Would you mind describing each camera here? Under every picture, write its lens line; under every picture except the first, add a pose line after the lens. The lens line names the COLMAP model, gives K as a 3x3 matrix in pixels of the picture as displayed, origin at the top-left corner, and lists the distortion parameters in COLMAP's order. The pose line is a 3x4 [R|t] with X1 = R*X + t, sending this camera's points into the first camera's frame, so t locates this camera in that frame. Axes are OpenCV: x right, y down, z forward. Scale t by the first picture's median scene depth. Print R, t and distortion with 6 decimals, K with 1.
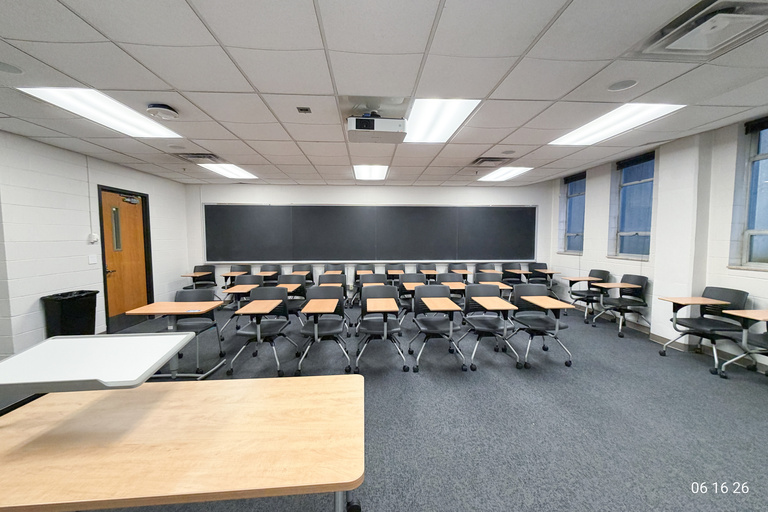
lens RADIAL K [[307.6, 0, 384.0], [0, 307.6, 256.0], [0, 0, 1]] dist [0.001027, 0.000098]
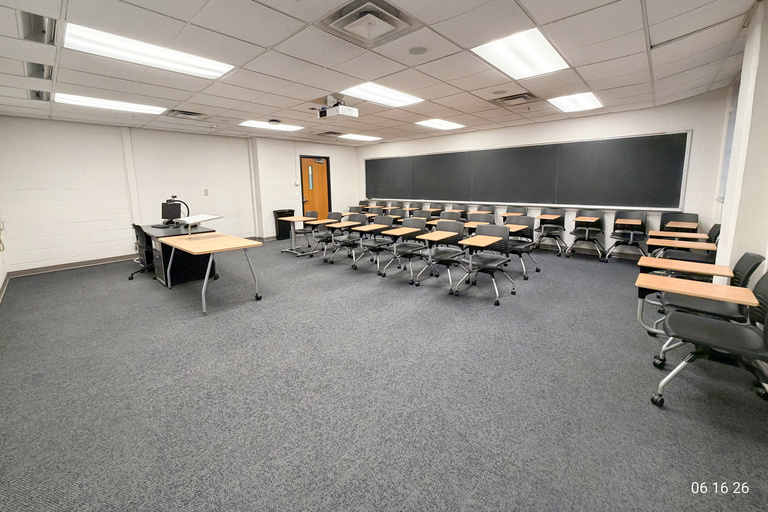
lens RADIAL K [[303.5, 0, 387.8], [0, 303.5, 227.4], [0, 0, 1]] dist [0.001389, 0.000091]
pose [[0.708222, 0.094587, -0.699624, 0.558789], [-0.026572, 0.993853, 0.107468, -0.000941], [0.705489, -0.057521, 0.706383, 0.018146]]
